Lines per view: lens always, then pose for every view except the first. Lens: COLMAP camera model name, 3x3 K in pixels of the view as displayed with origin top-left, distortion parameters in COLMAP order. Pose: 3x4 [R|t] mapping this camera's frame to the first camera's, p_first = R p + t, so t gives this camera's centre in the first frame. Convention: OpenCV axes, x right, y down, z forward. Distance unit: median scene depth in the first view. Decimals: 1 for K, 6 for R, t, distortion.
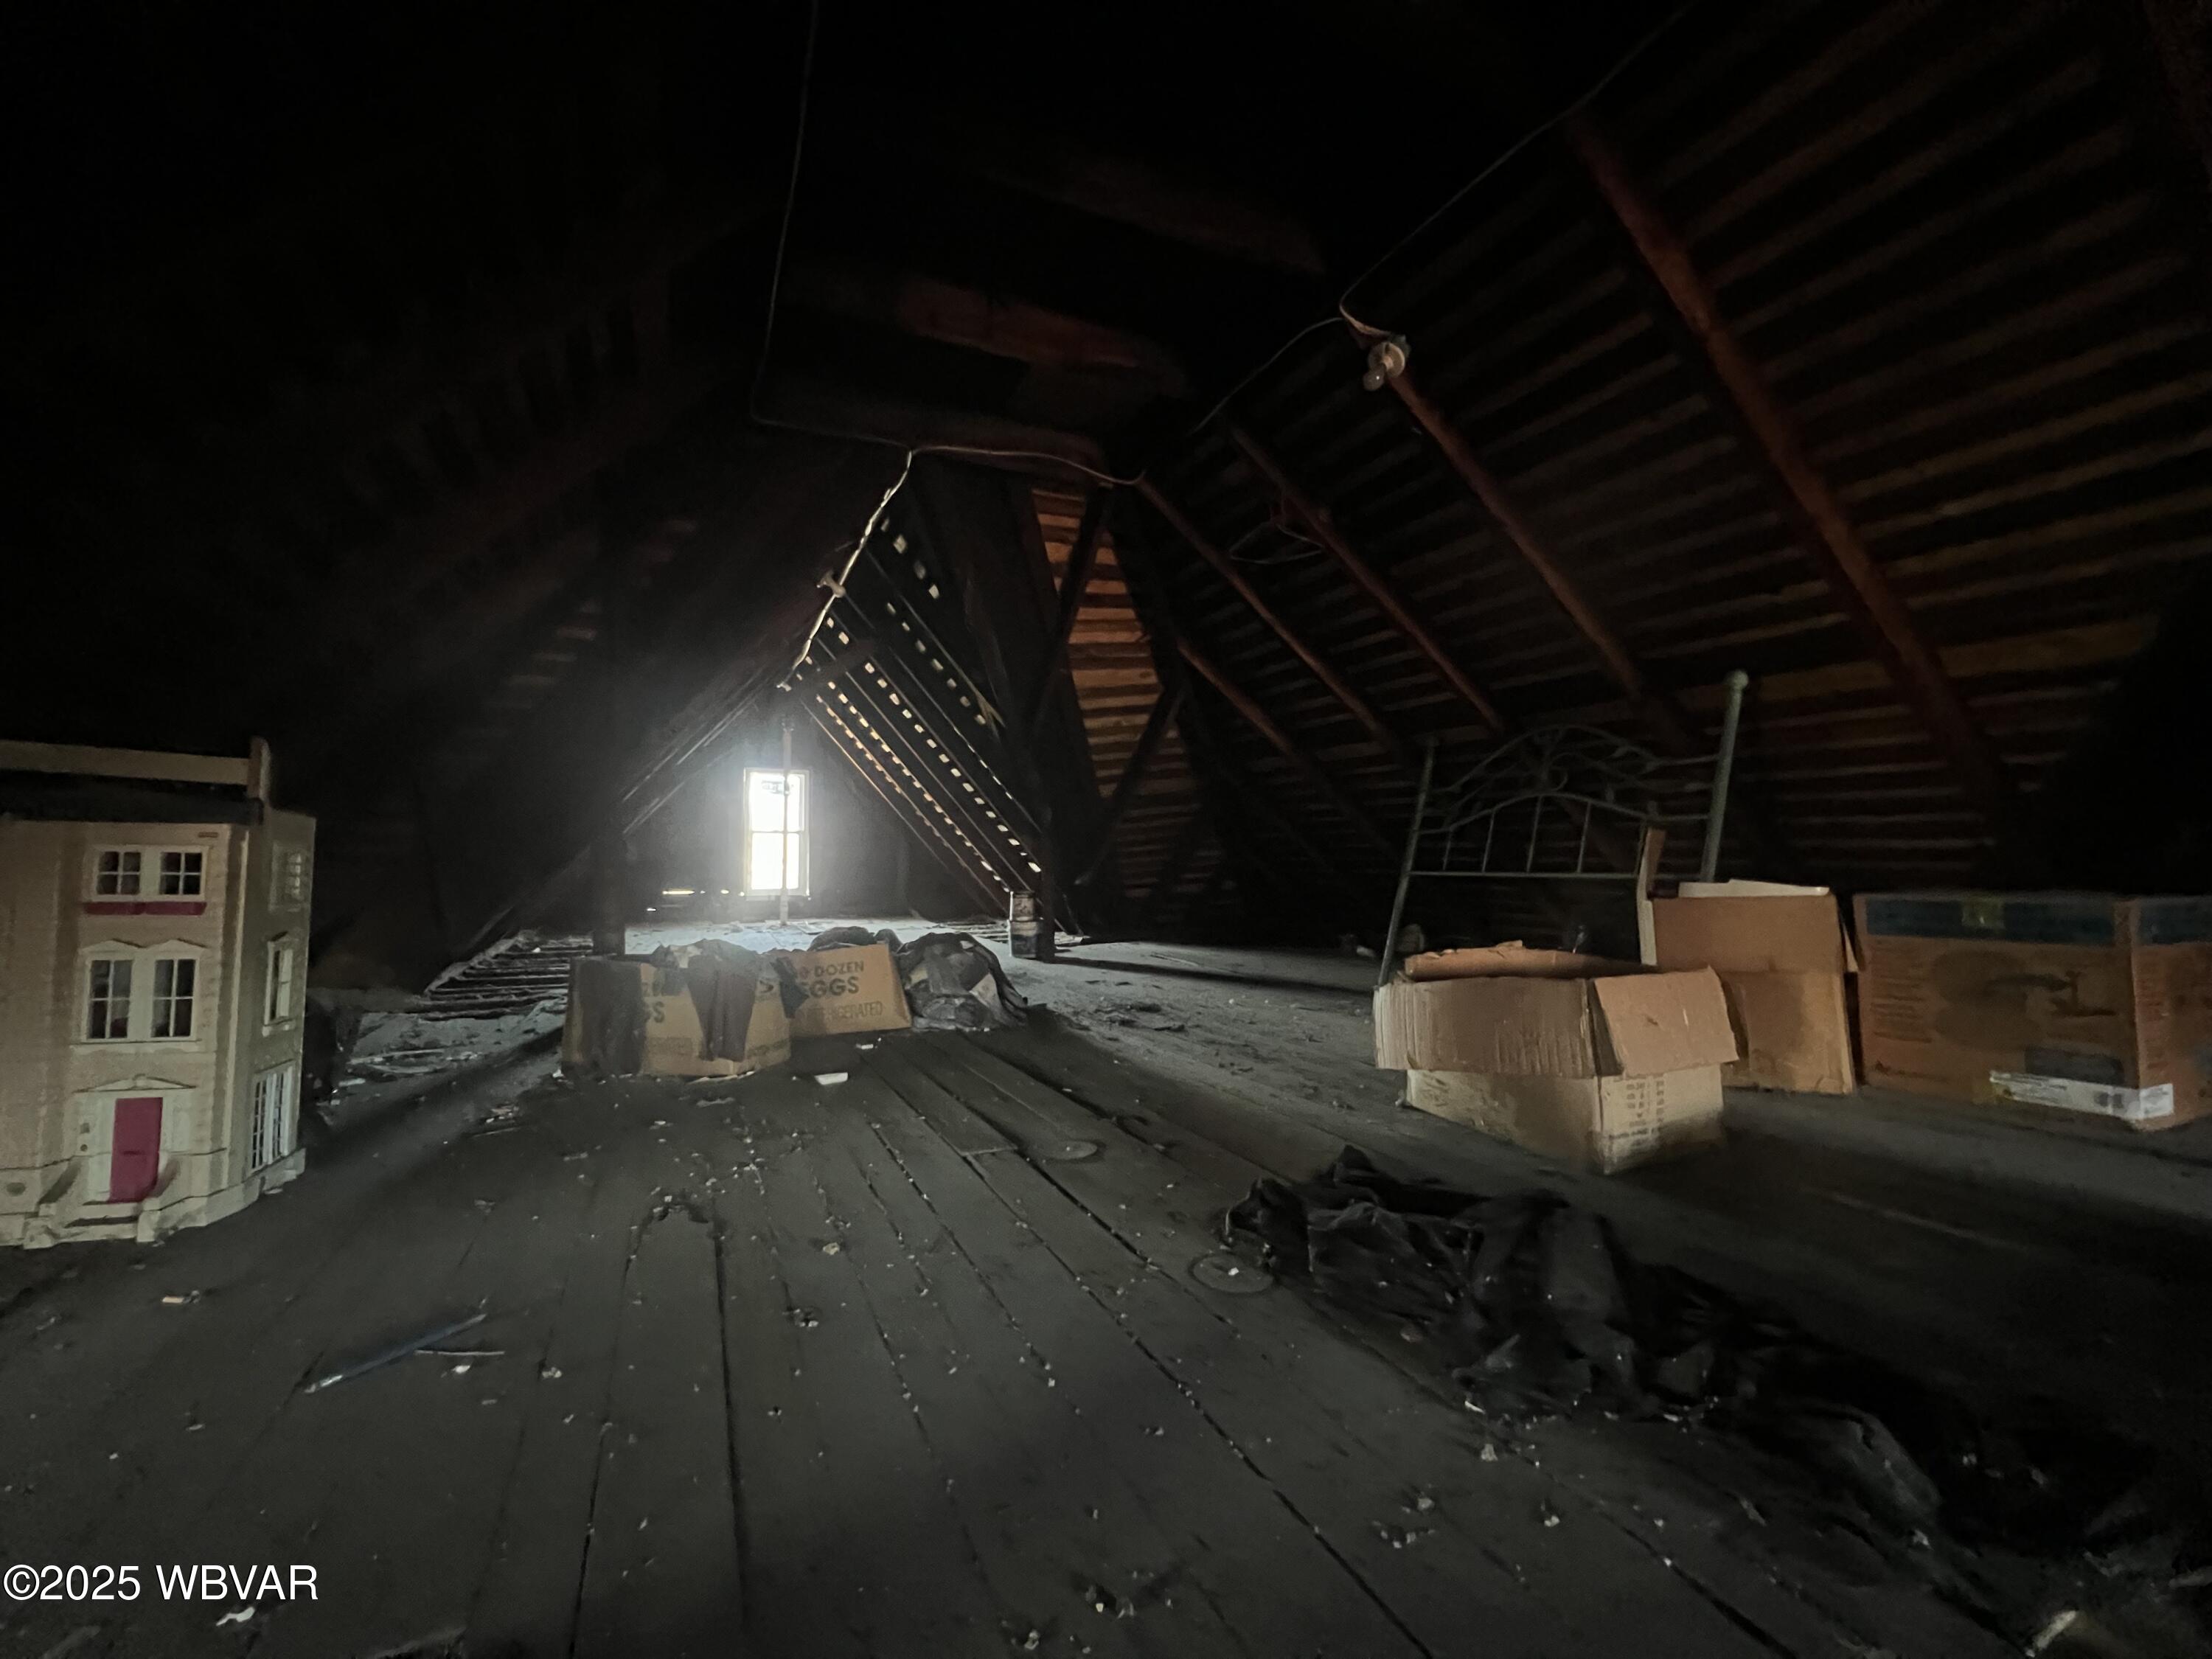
lens RADIAL K [[883.5, 0, 1102.3], [0, 883.5, 822.9], [0, 0, 1]] dist [0.000872, -0.000648]
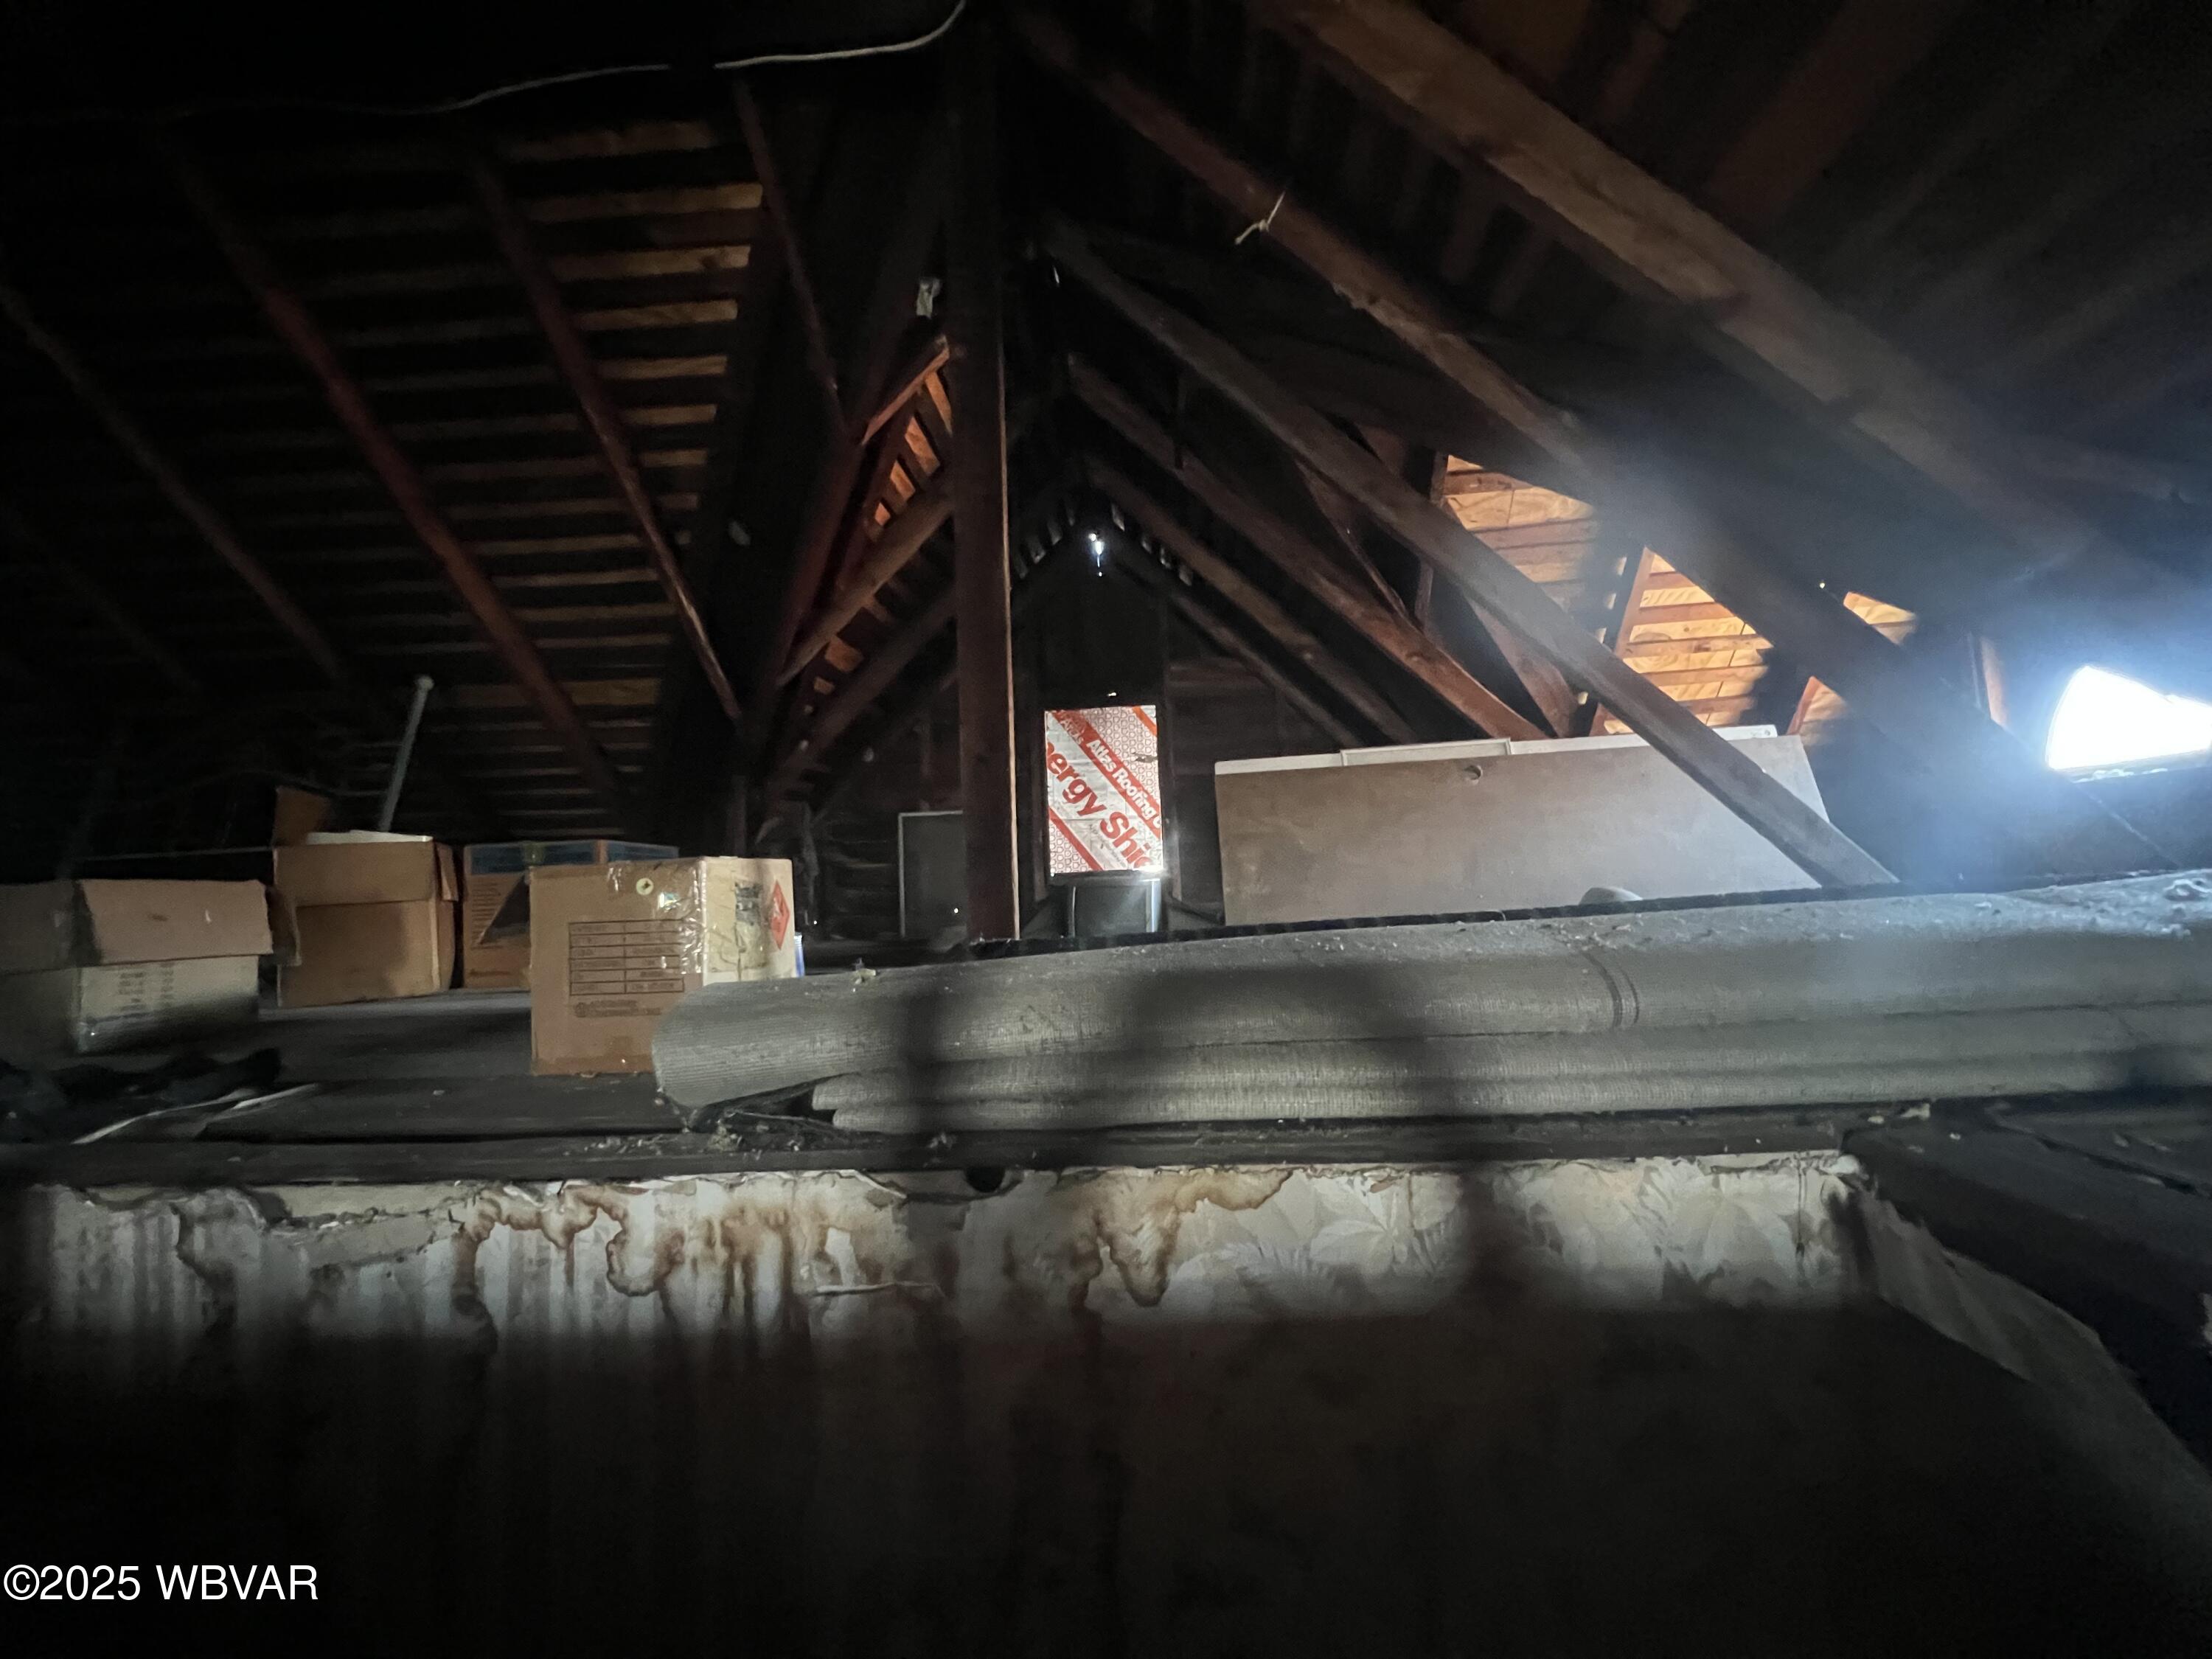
lens RADIAL K [[883.5, 0, 1111.0], [0, 883.5, 832.3], [0, 0, 1]] dist [0.000872, -0.000648]
pose [[0.457266, 0.029435, 0.888843, 0.104889], [0.002108, 0.999413, -0.034182, 0.105581], [-0.889327, 0.017504, 0.456936, -0.470525]]
